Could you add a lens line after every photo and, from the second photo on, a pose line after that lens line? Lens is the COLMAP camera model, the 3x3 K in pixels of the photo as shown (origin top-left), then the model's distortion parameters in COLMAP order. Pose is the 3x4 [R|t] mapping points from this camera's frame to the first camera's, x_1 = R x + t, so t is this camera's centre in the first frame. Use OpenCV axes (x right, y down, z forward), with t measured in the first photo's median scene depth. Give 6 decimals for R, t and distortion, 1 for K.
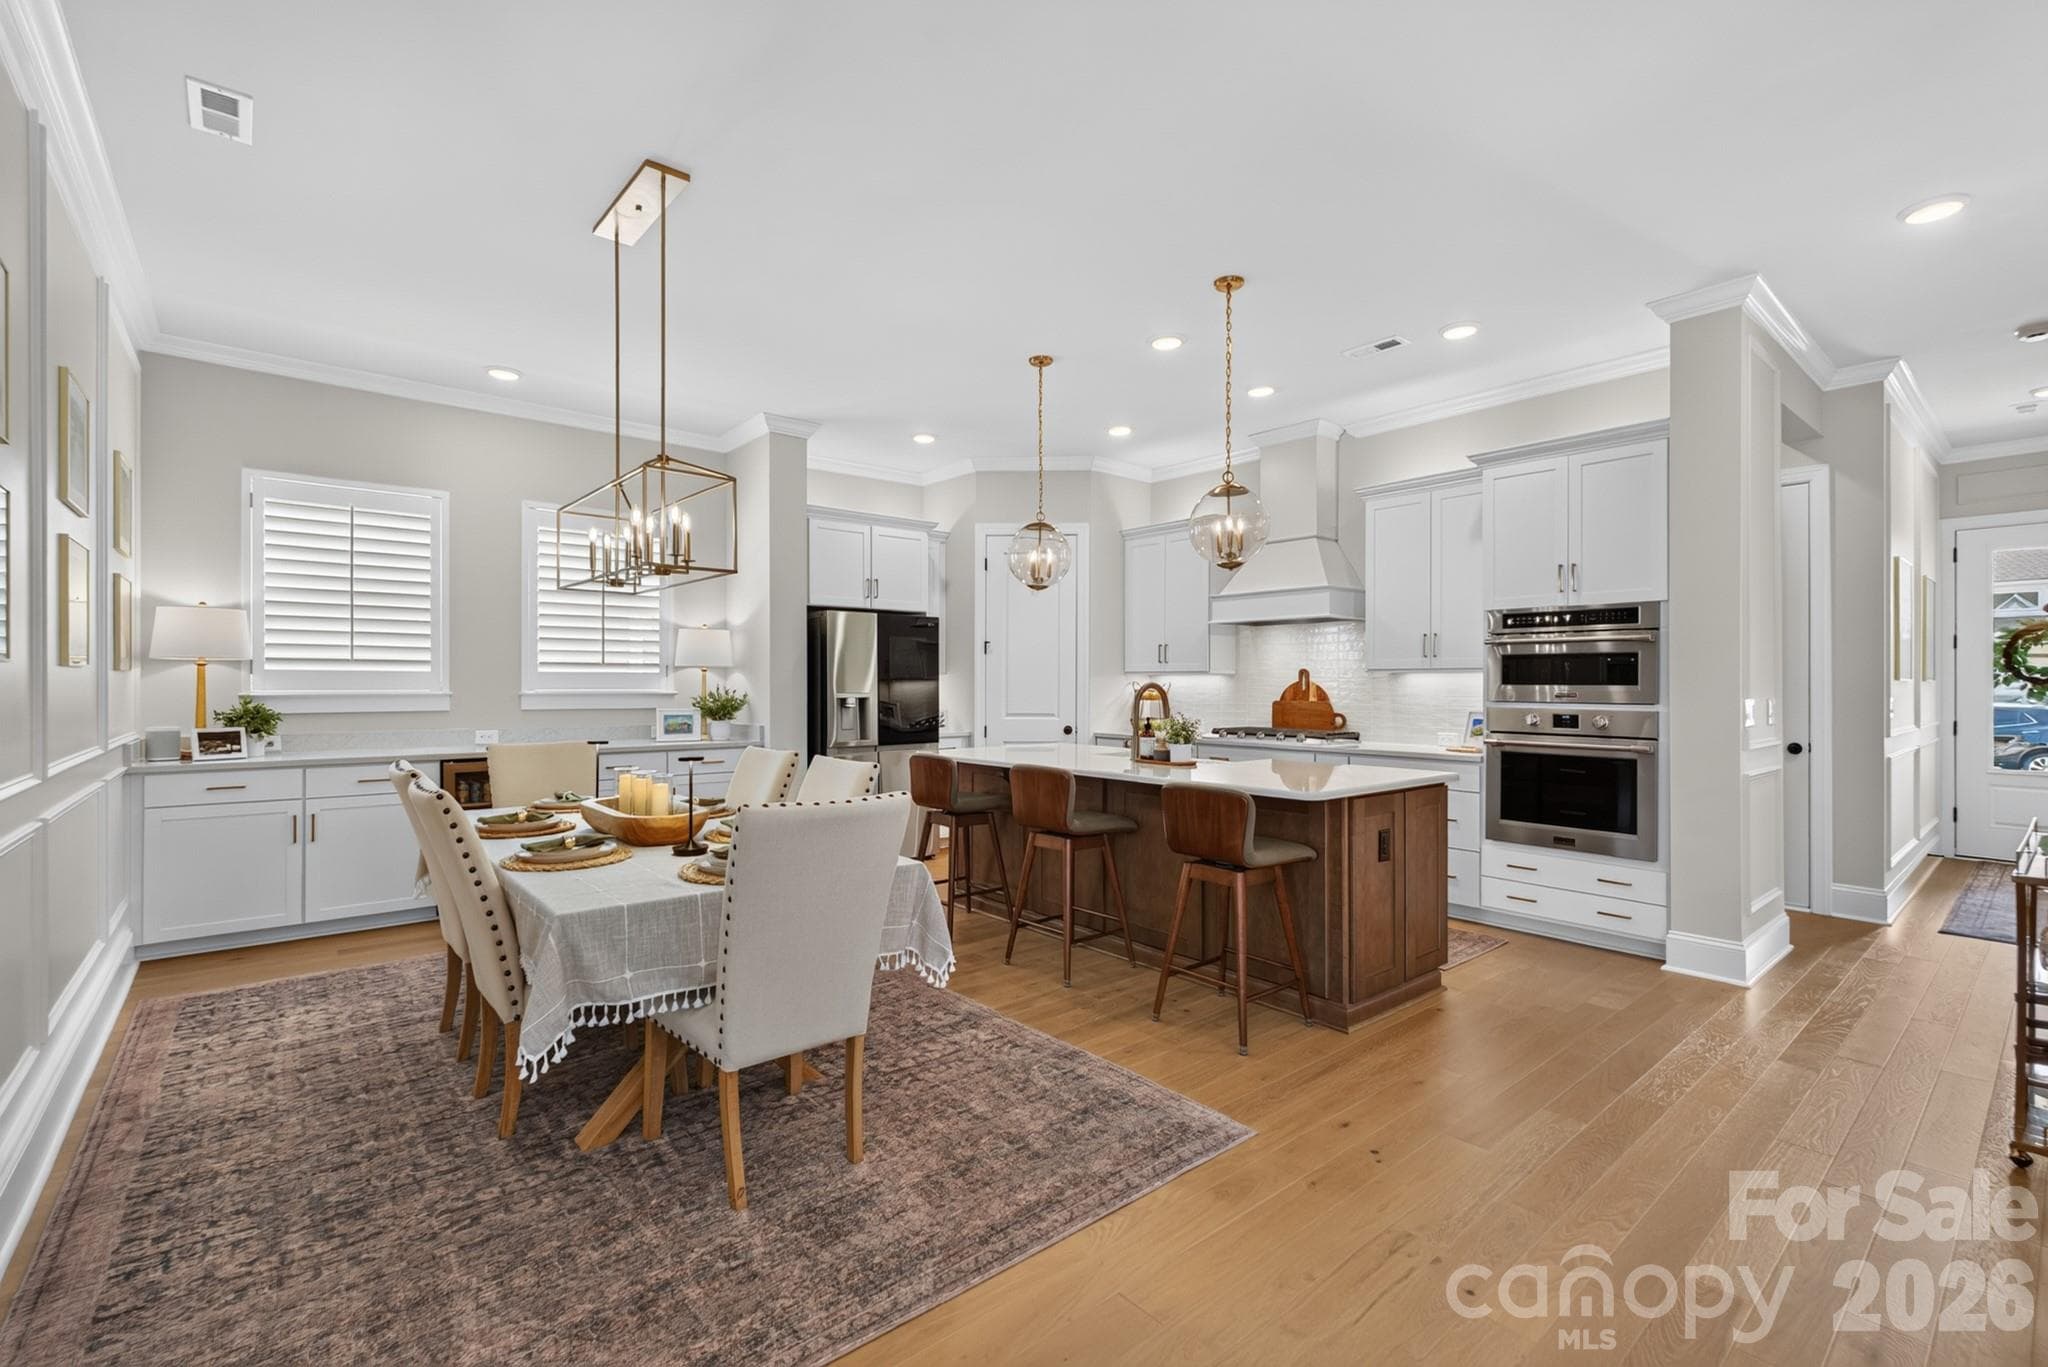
lens RADIAL K [[896.6, 0, 1030.0], [0, 896.6, 682.4], [0, 0, 1]] dist [0.008029, -0.000363]
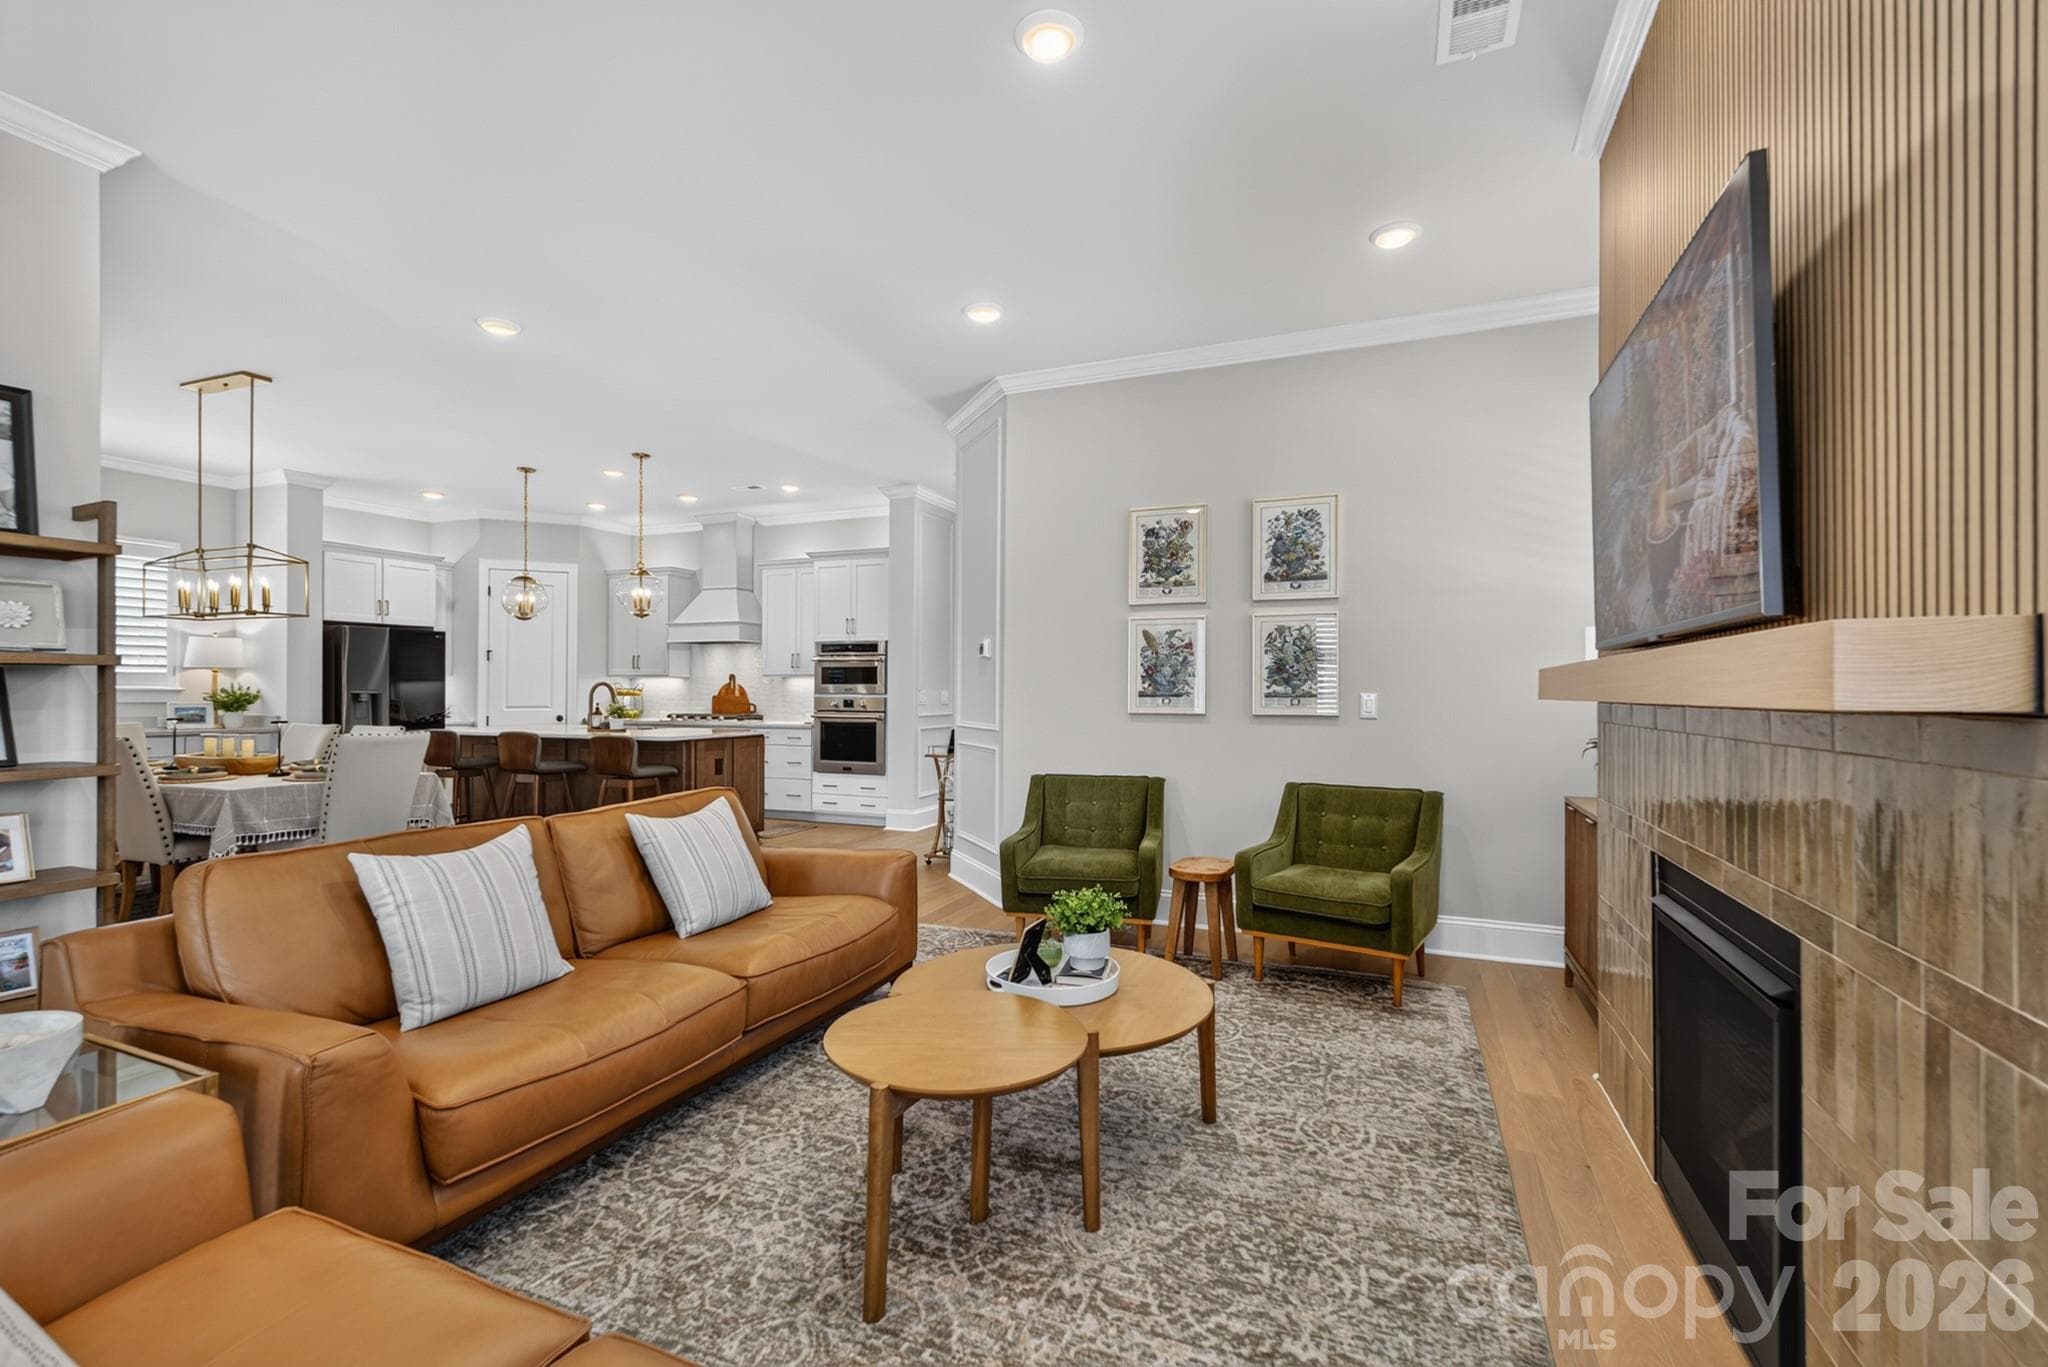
lens RADIAL K [[896.6, 0, 1017.4], [0, 896.6, 683.9], [0, 0, 1]] dist [0.008029, -0.000363]
pose [[0.893266, 0.003918, 0.449511, 0.068590], [-0.002669, 0.999991, -0.003412, 0.006479], [-0.449520, 0.001848, 0.893268, -0.695610]]
